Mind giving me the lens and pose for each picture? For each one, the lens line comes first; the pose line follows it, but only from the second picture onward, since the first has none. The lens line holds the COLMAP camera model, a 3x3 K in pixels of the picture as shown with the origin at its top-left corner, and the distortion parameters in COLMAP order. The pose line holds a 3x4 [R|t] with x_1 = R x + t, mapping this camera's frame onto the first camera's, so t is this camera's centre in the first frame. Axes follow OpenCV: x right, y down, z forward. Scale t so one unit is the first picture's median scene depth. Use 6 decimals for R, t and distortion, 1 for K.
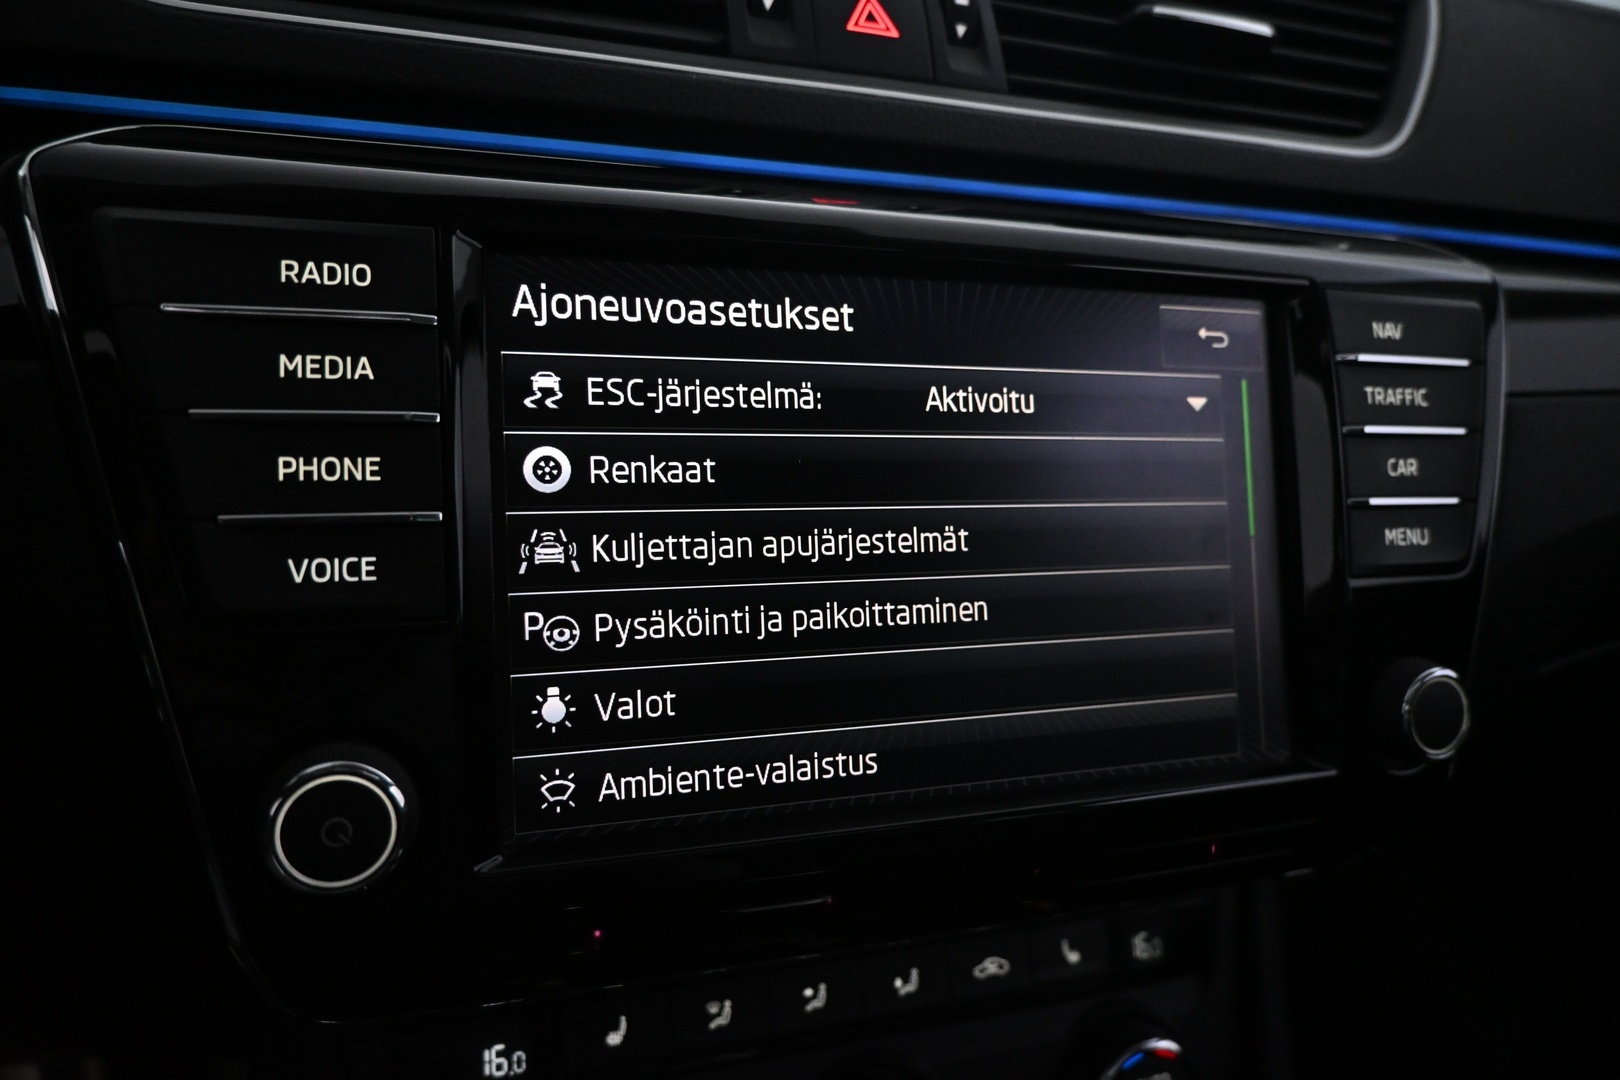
lens RADIAL K [[1084.9, 0, 818.5], [0, 1084.9, 541.0], [0, 0, 1]] dist [-0.001432, 0.002402]
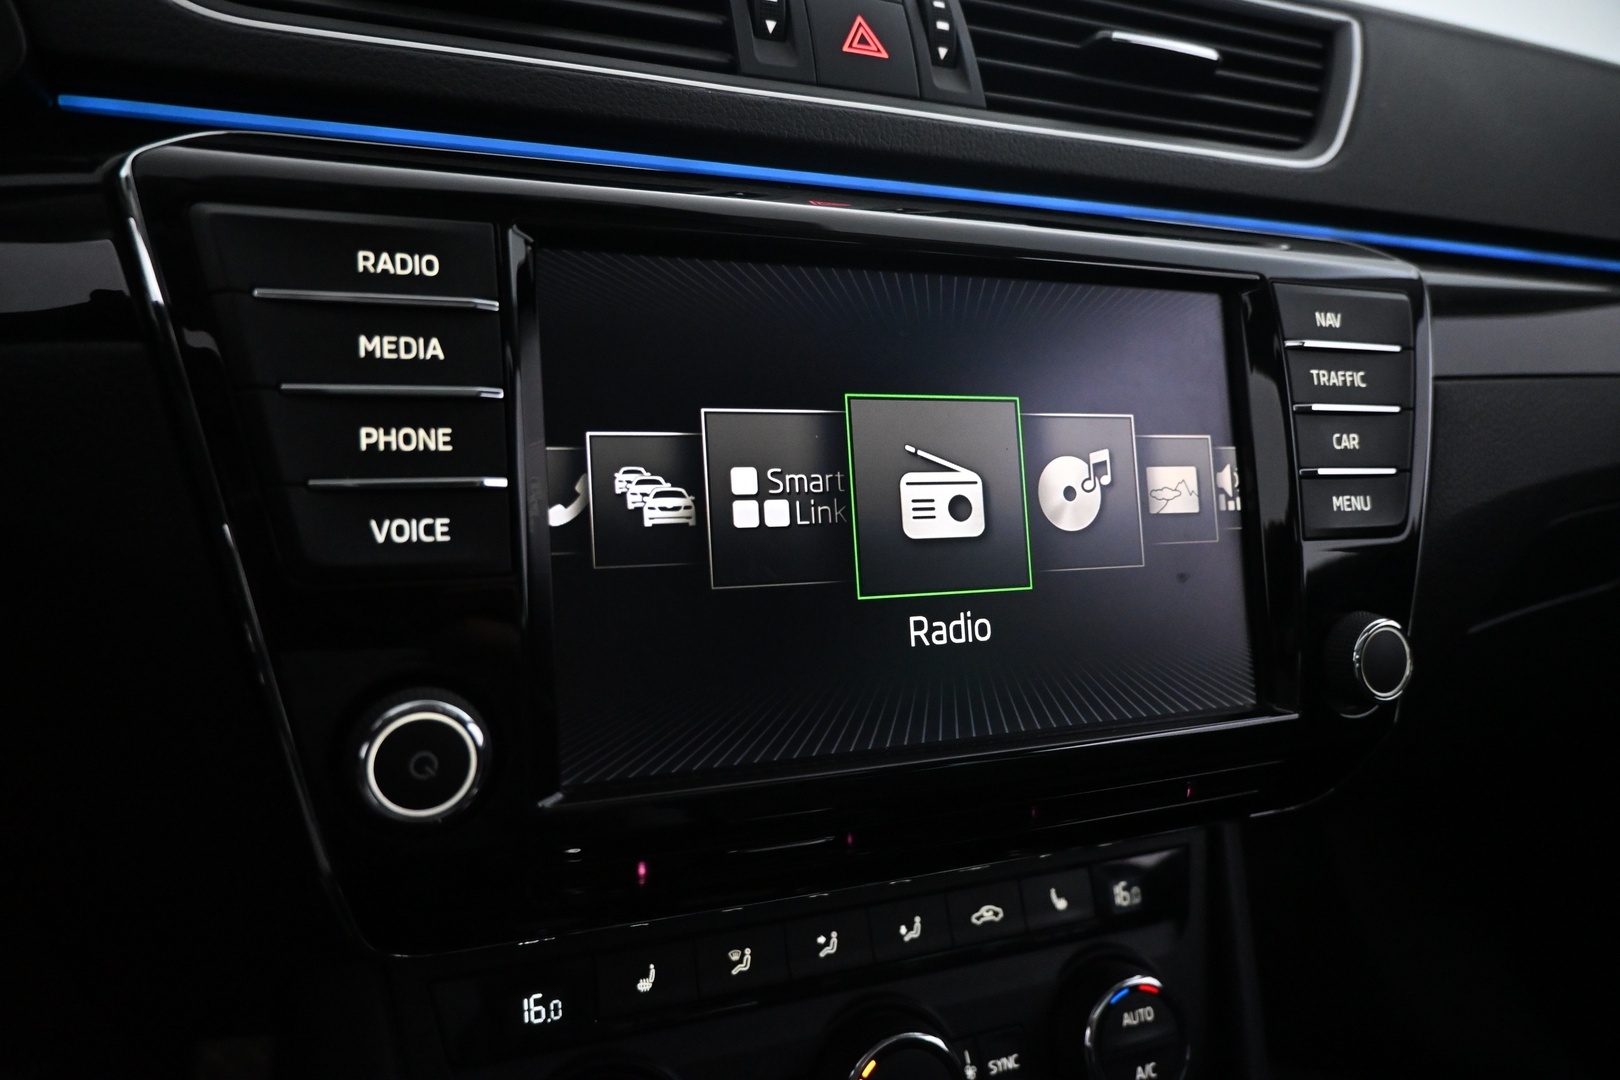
lens RADIAL K [[1084.9, 0, 816.8], [0, 1084.9, 538.7], [0, 0, 1]] dist [-0.001432, 0.002402]
pose [[0.998471, -0.018849, 0.051963, -0.065652], [0.020137, 0.999500, -0.024358, 0.049049], [-0.051478, 0.025367, 0.998352, -0.084051]]
